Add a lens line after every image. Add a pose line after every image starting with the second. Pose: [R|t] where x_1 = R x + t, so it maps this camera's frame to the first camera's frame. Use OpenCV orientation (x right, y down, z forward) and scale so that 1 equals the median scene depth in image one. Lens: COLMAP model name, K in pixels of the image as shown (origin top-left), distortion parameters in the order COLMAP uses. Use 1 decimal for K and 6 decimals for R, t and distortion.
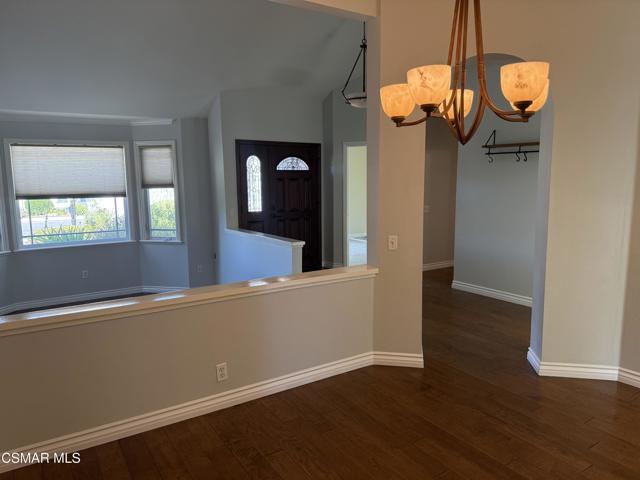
lens RADIAL K [[449.9, 0, 319.6], [0, 449.9, 241.5], [0, 0, 1]] dist [0.101570, -0.148427]
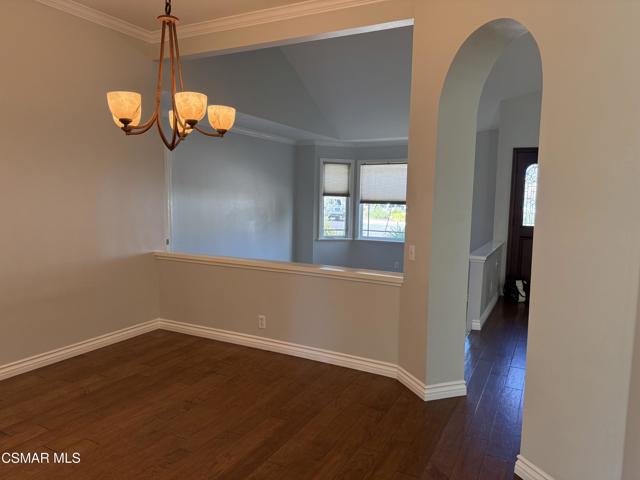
lens RADIAL K [[449.9, 0, 319.6], [0, 449.9, 241.5], [0, 0, 1]] dist [0.101570, -0.148427]
pose [[0.484416, 0.109423, -0.867967, 0.470684], [-0.141479, 0.988886, 0.045707, -0.019421], [0.863322, 0.100658, 0.494513, 0.202116]]
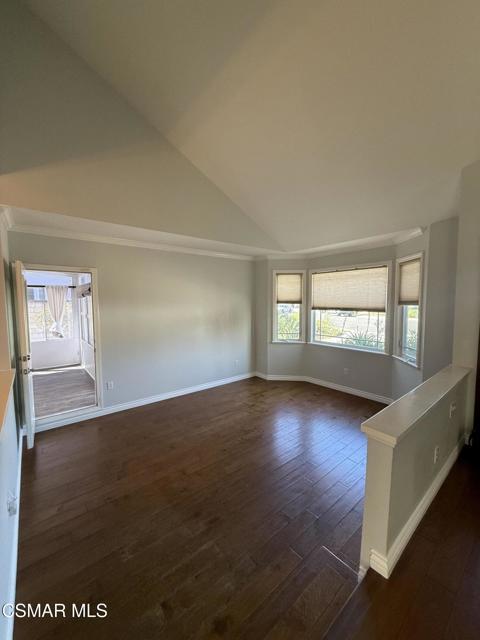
lens RADIAL K [[256.7, 0, 239.1], [0, 256.7, 316.2], [0, 0, 1]] dist [-0.002840, -0.000349]
pose [[0.090561, 0.079037, -0.992750, 0.149796], [-0.129062, 0.989371, 0.066995, -0.090937], [0.987493, 0.122059, 0.099799, 0.643110]]
